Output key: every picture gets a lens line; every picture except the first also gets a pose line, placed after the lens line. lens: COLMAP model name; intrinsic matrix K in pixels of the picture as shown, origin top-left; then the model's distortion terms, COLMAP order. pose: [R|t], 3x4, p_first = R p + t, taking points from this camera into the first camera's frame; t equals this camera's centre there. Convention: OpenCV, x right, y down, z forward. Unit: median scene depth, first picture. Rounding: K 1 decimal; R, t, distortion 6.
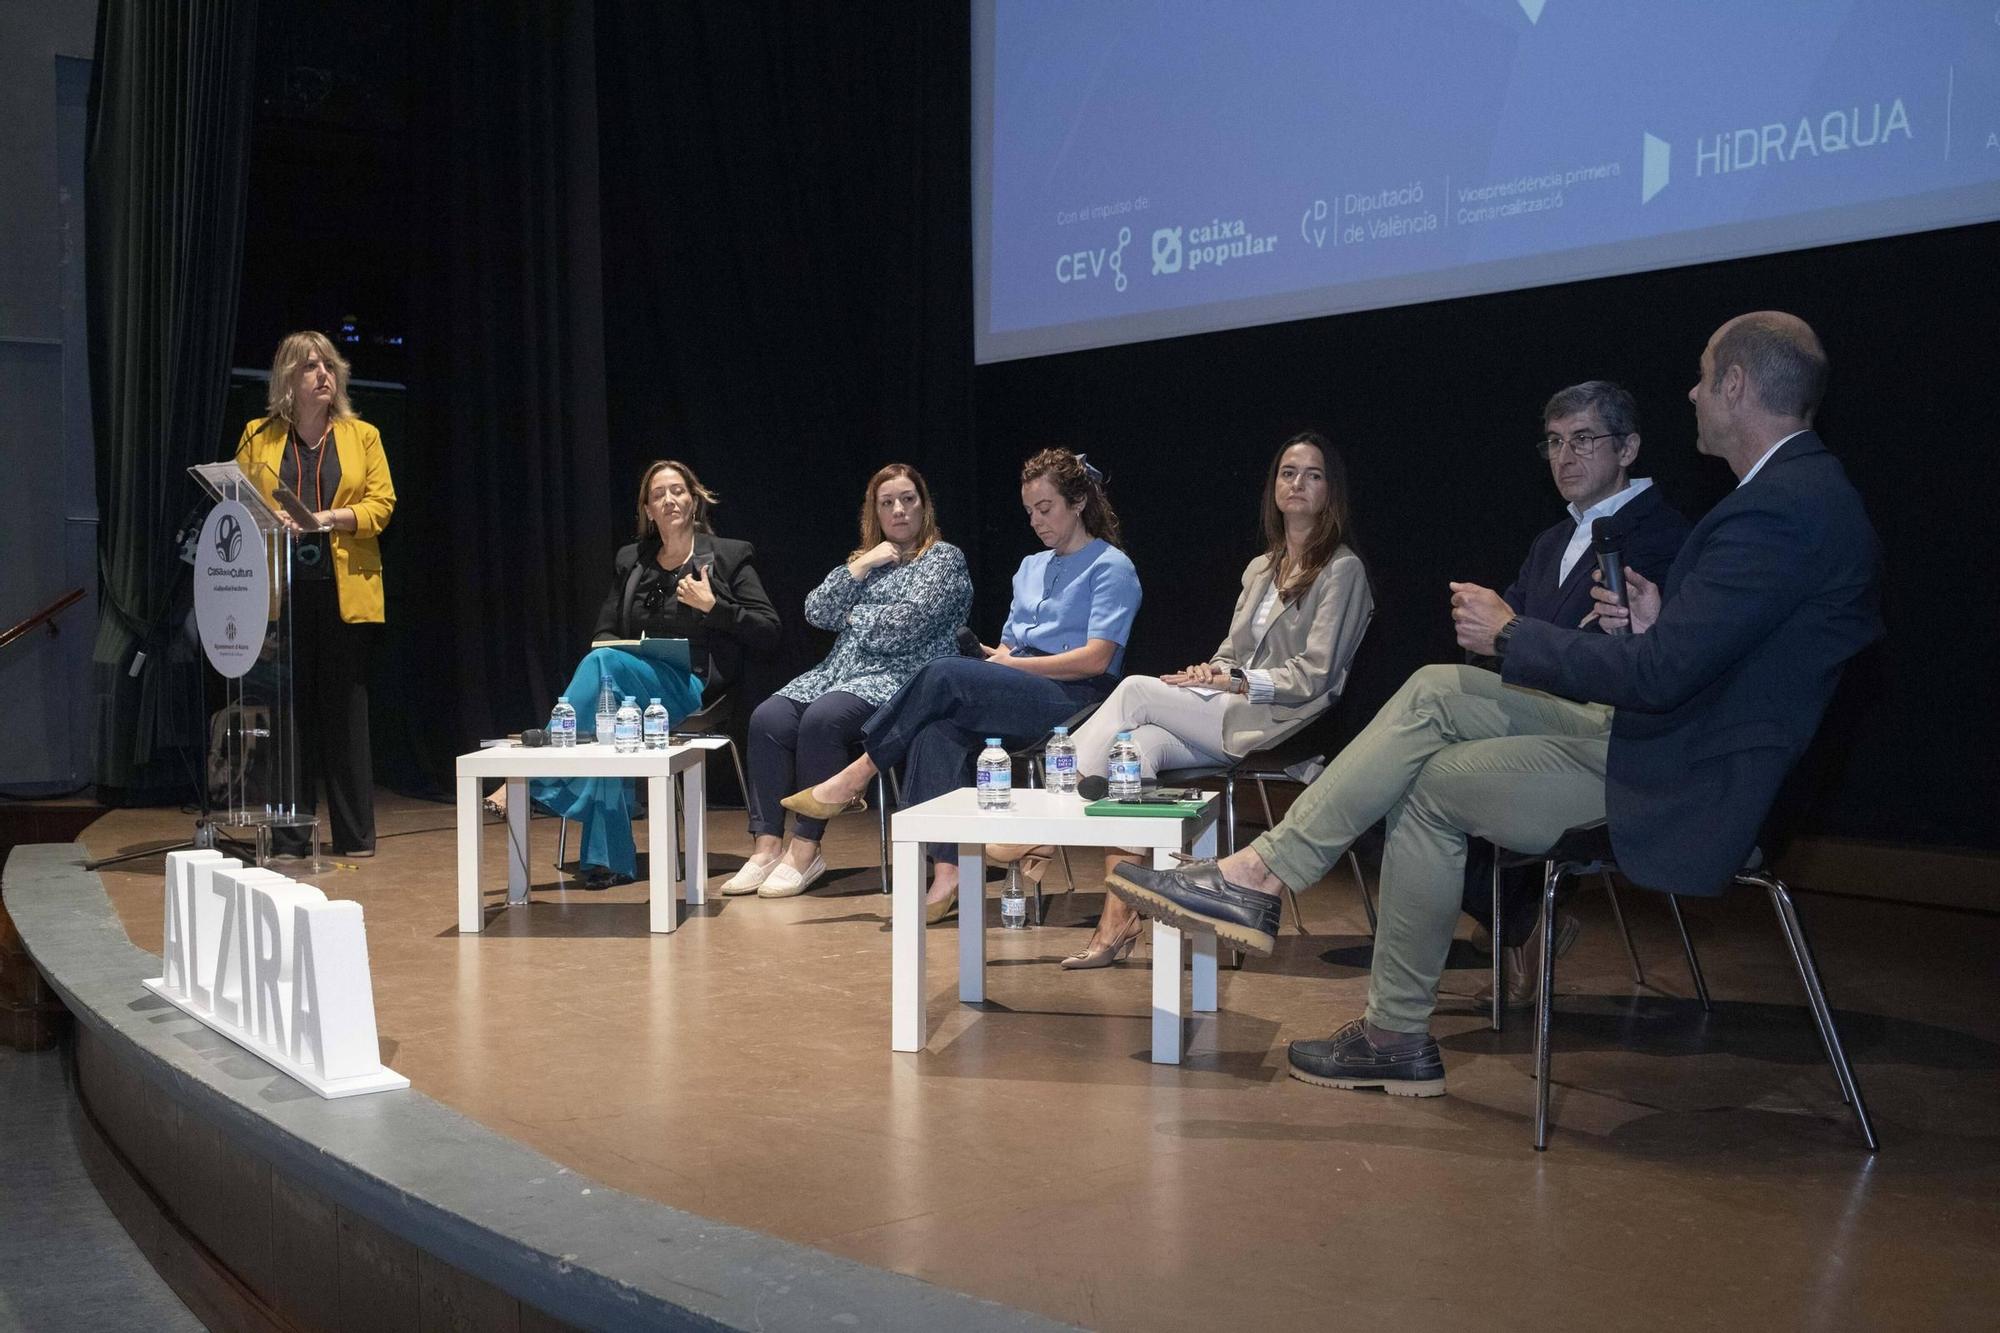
lens RADIAL K [[2261.6, 0, 987.3], [0, 2261.6, 662.3], [0, 0, 1]] dist [-0.028859, 0.000000]
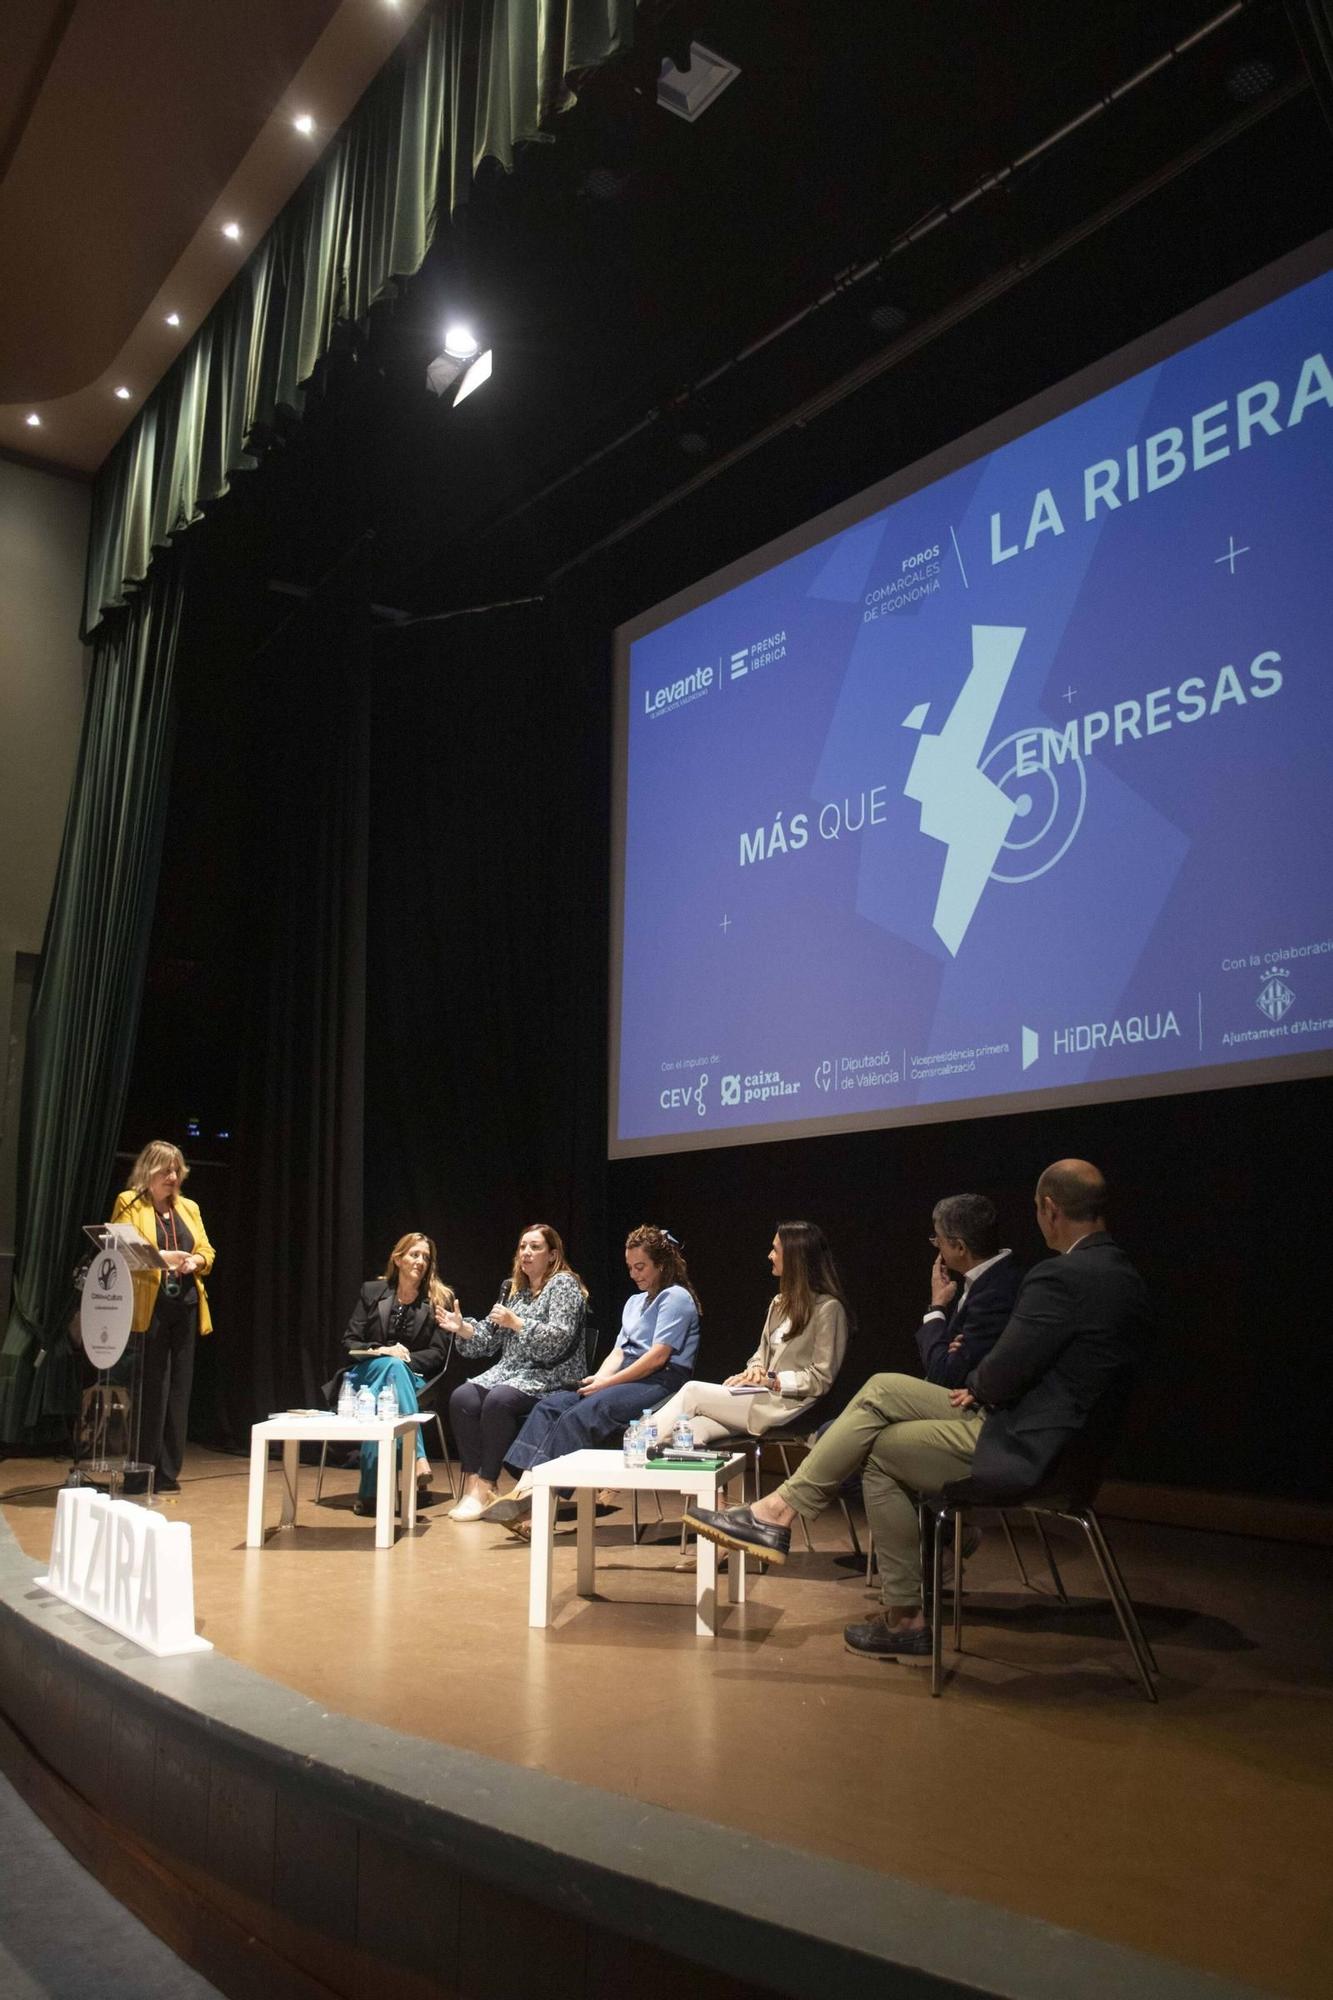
lens RADIAL K [[1599.9, 0, 679.9], [0, 1599.9, 980.5], [0, 0, 1]] dist [-0.041813, 0.029137]
pose [[0.999559, 0.012412, 0.026964, 0.018496], [-0.006002, 0.974132, -0.225900, -0.009462], [-0.029070, 0.225639, 0.973777, -0.111157]]
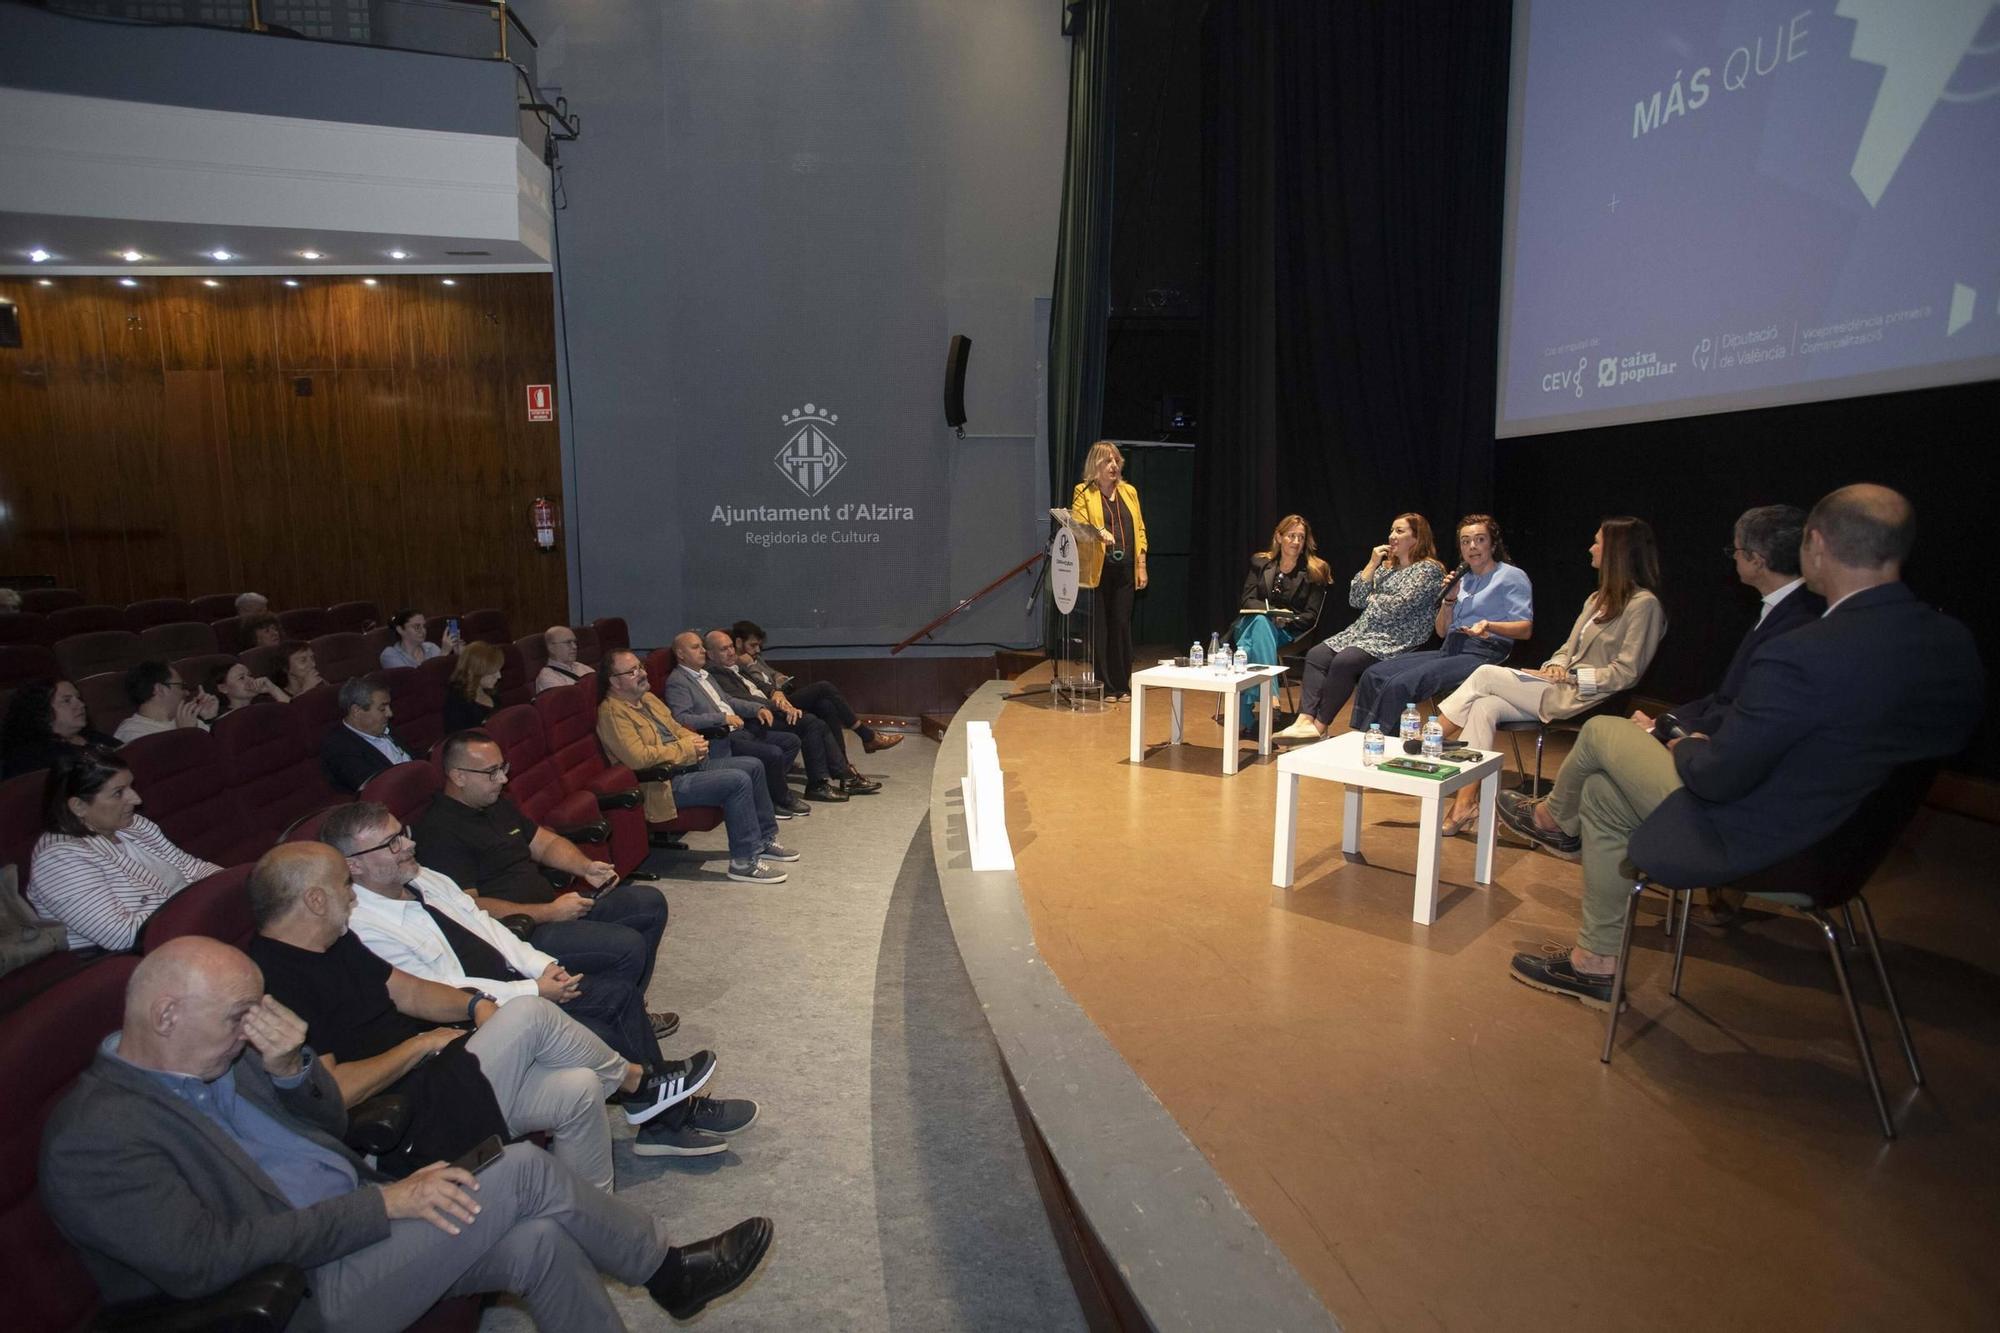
lens RADIAL K [[1116.6, 0, 984.6], [0, 1116.6, 652.0], [0, 0, 1]] dist [-0.051512, 0.039491]
pose [[0.855312, 0.066897, -0.513776, 0.152896], [-0.015804, 0.994537, 0.103185, -0.074610], [0.517872, -0.080136, 0.851697, 0.104478]]
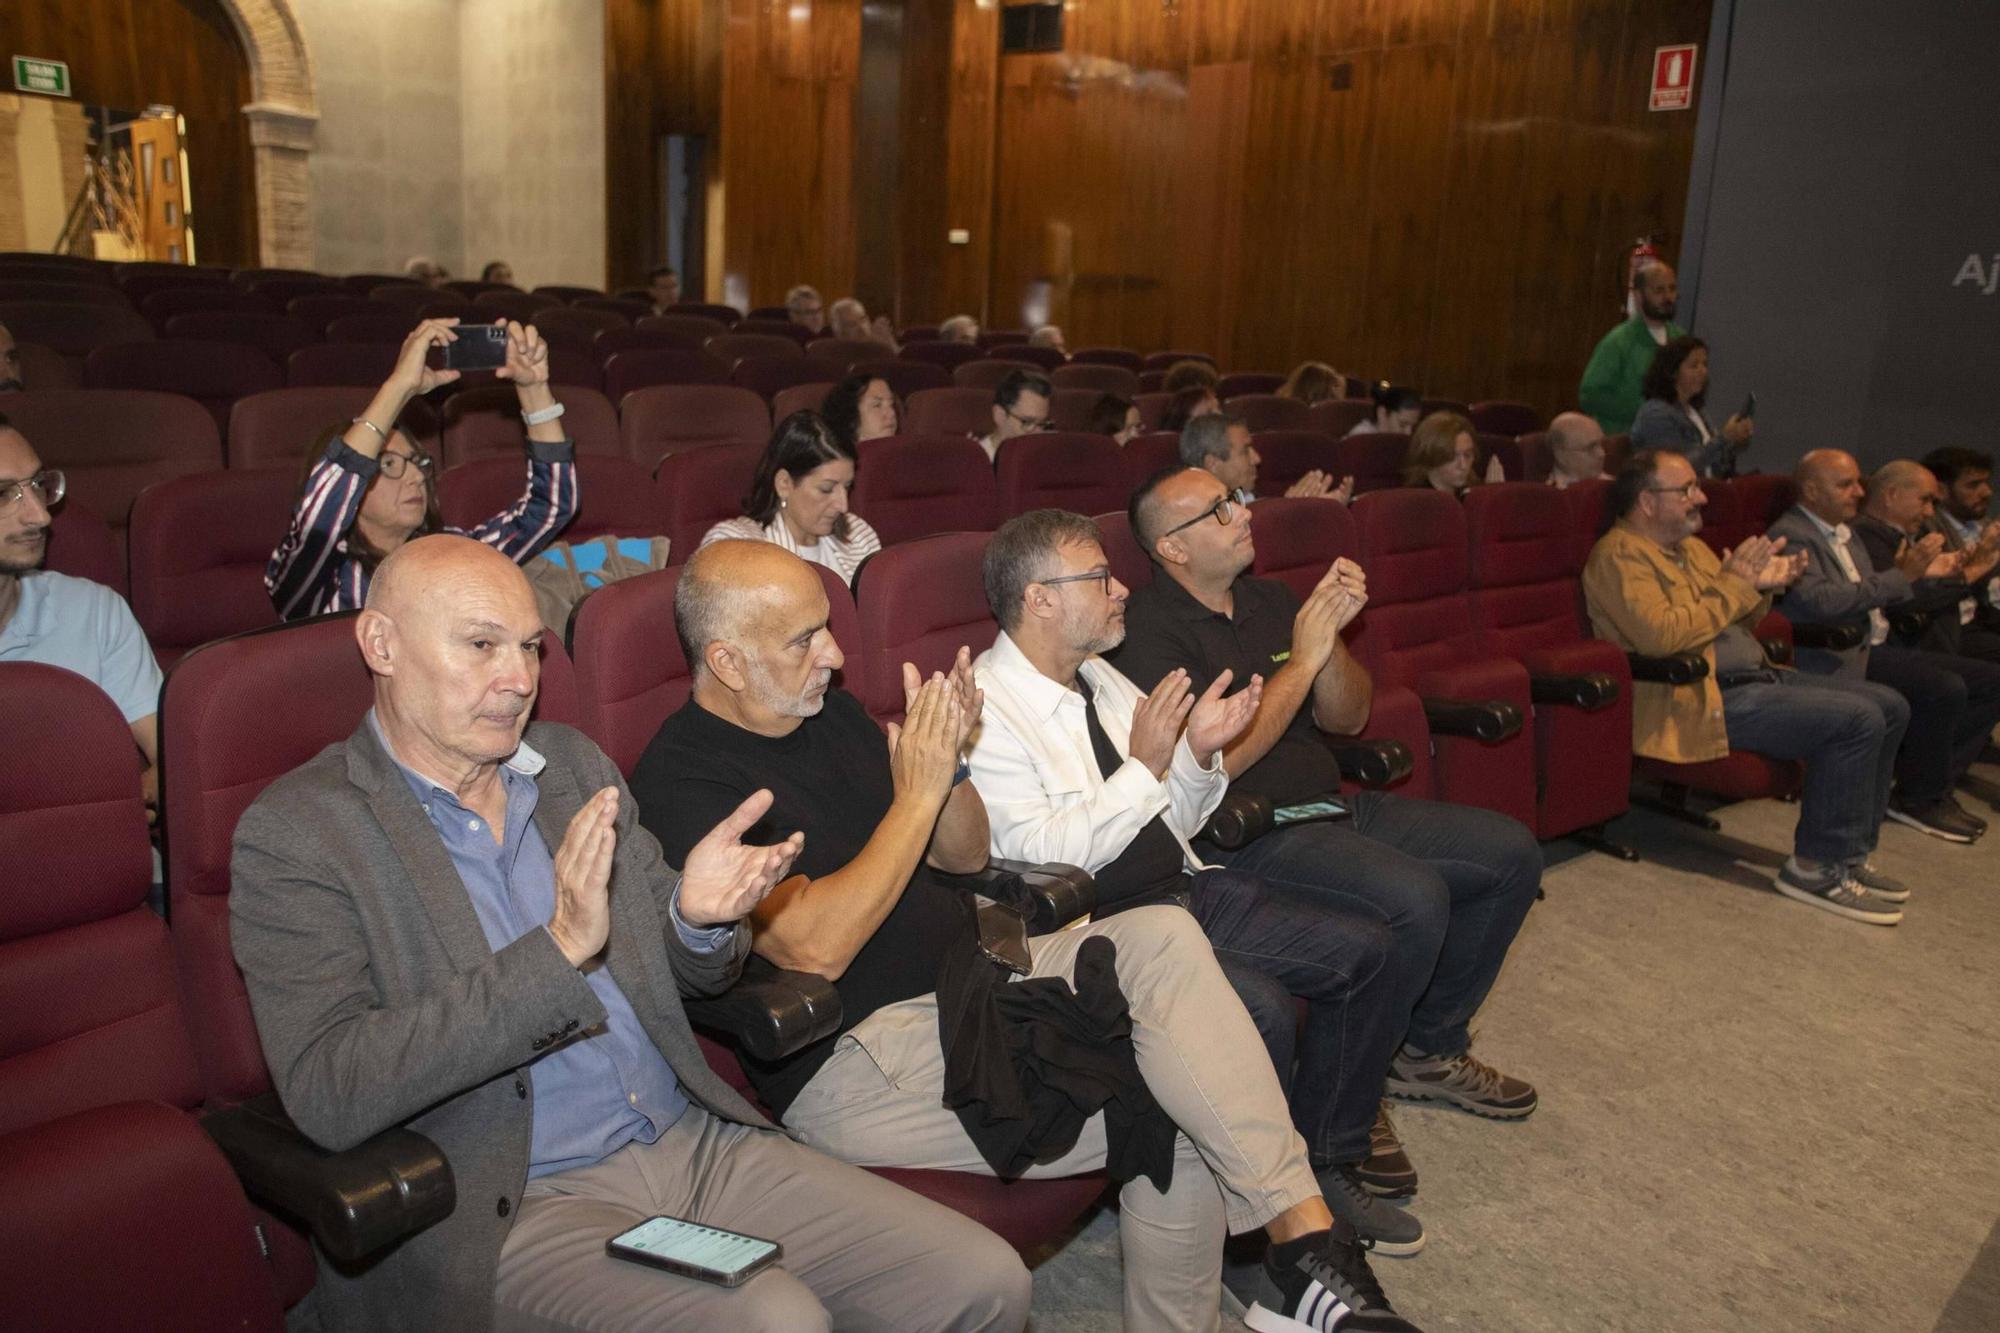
lens RADIAL K [[1570.3, 0, 967.0], [0, 1570.3, 650.3], [0, 0, 1]] dist [-0.003335, 0.012370]
pose [[0.188140, 0.213584, -0.958637, 0.067710], [-0.079506, 0.976176, 0.201887, 0.003026], [0.978919, 0.038235, 0.200639, 0.299245]]
